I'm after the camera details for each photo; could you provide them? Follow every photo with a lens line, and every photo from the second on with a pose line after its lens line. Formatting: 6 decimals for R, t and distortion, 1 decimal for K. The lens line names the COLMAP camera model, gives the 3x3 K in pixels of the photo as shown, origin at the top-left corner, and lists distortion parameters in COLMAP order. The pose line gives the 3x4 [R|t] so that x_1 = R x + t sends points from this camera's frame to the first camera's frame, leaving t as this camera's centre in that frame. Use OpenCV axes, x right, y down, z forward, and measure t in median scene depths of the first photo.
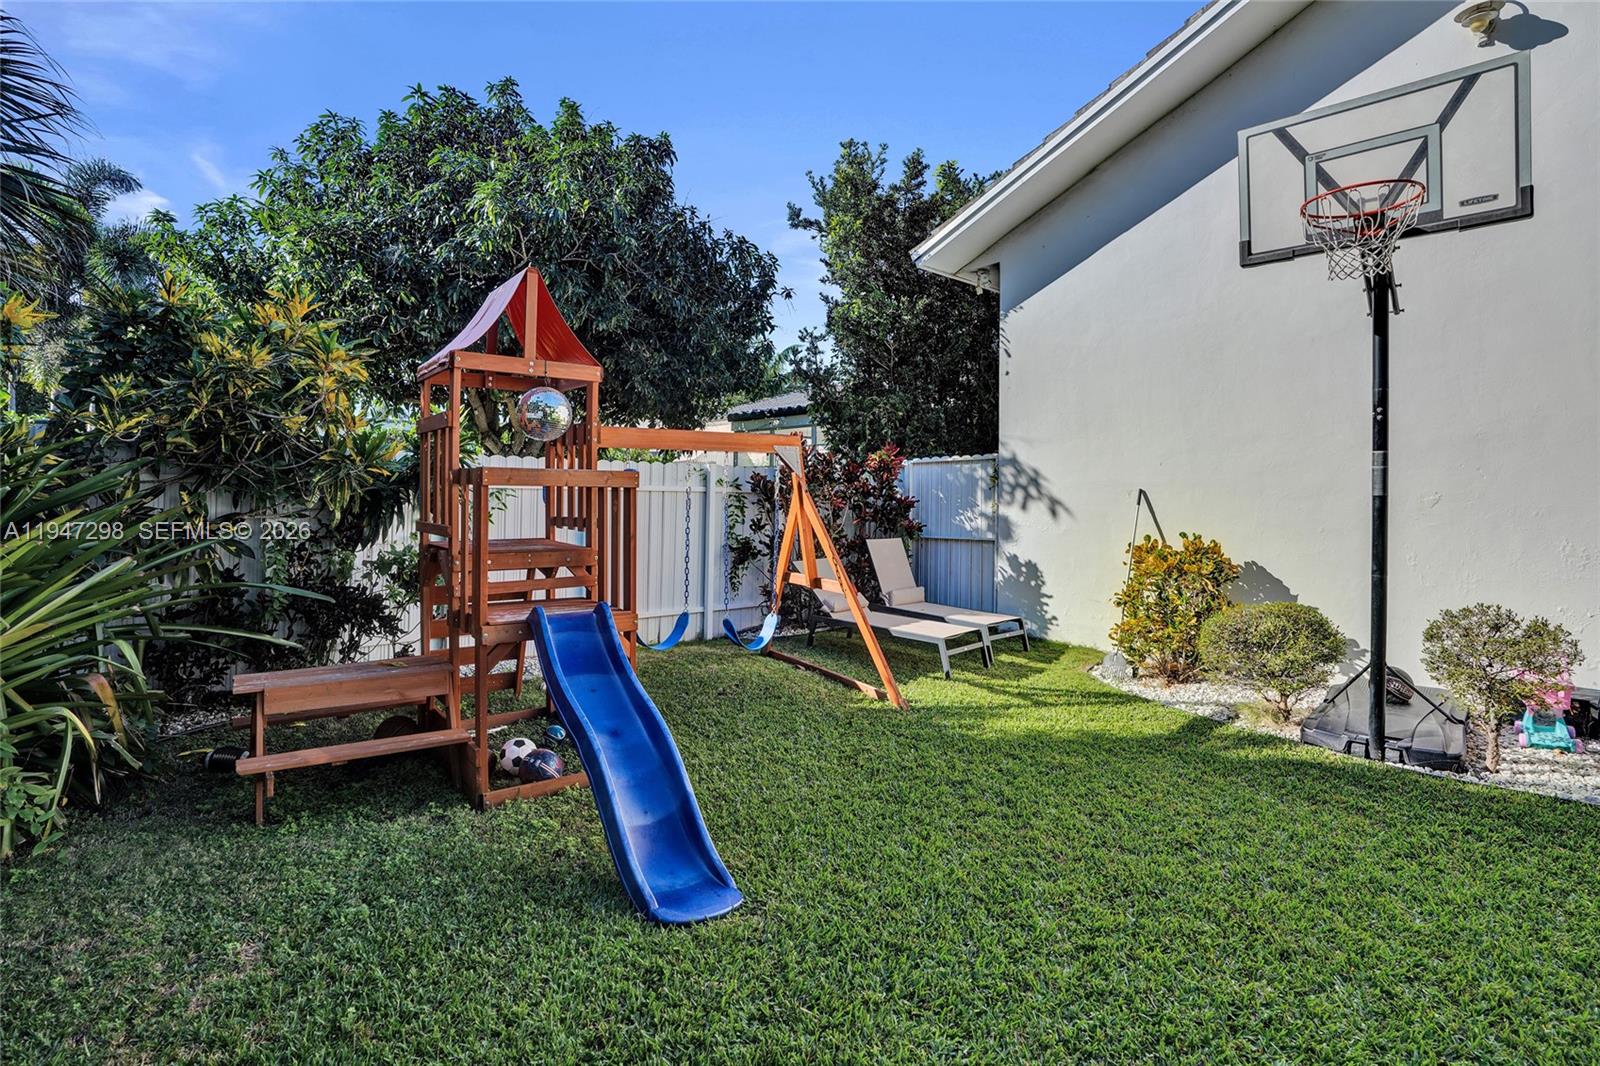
lens RADIAL K [[760.8, 0, 807.9], [0, 760.8, 505.8], [0, 0, 1]] dist [-0.029275, 0.003266]
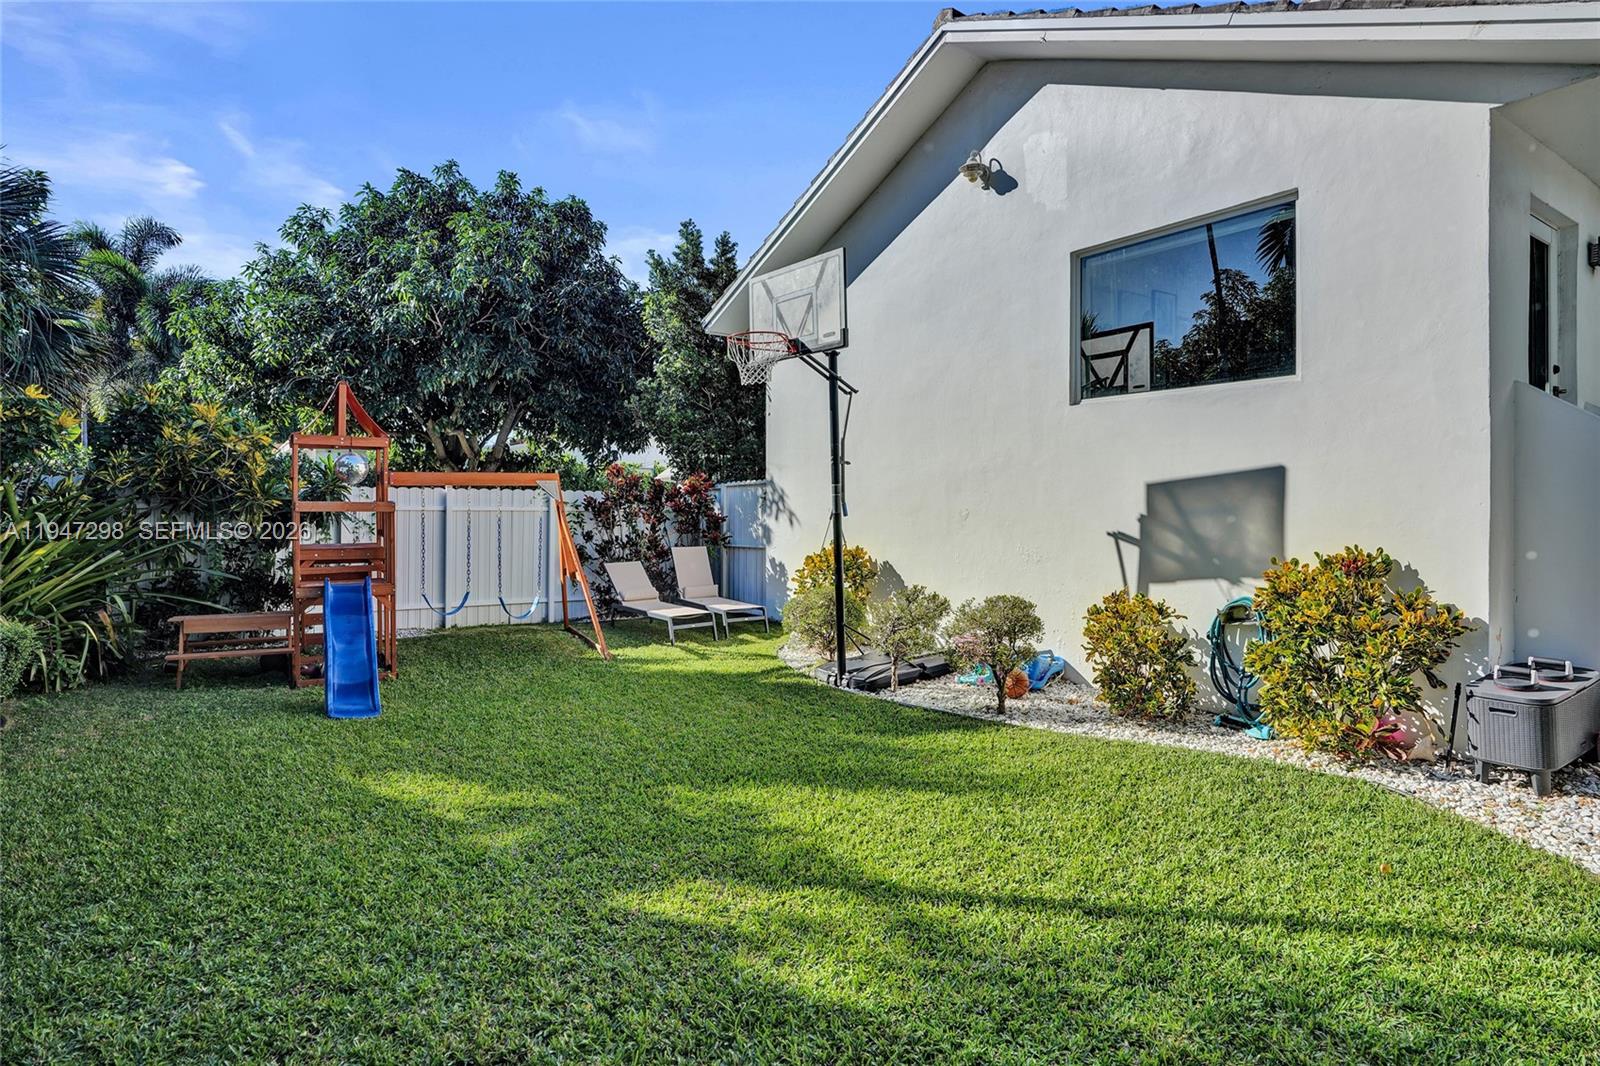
lens RADIAL K [[880.4, 0, 798.0], [0, 880.4, 519.2], [0, 0, 1]] dist [-0.000065, 0.000038]
pose [[0.989160, -0.005372, -0.146743, 0.583440], [0.005382, 0.999985, -0.000325, -0.000330], [0.146742, -0.000469, 0.989175, -0.500024]]
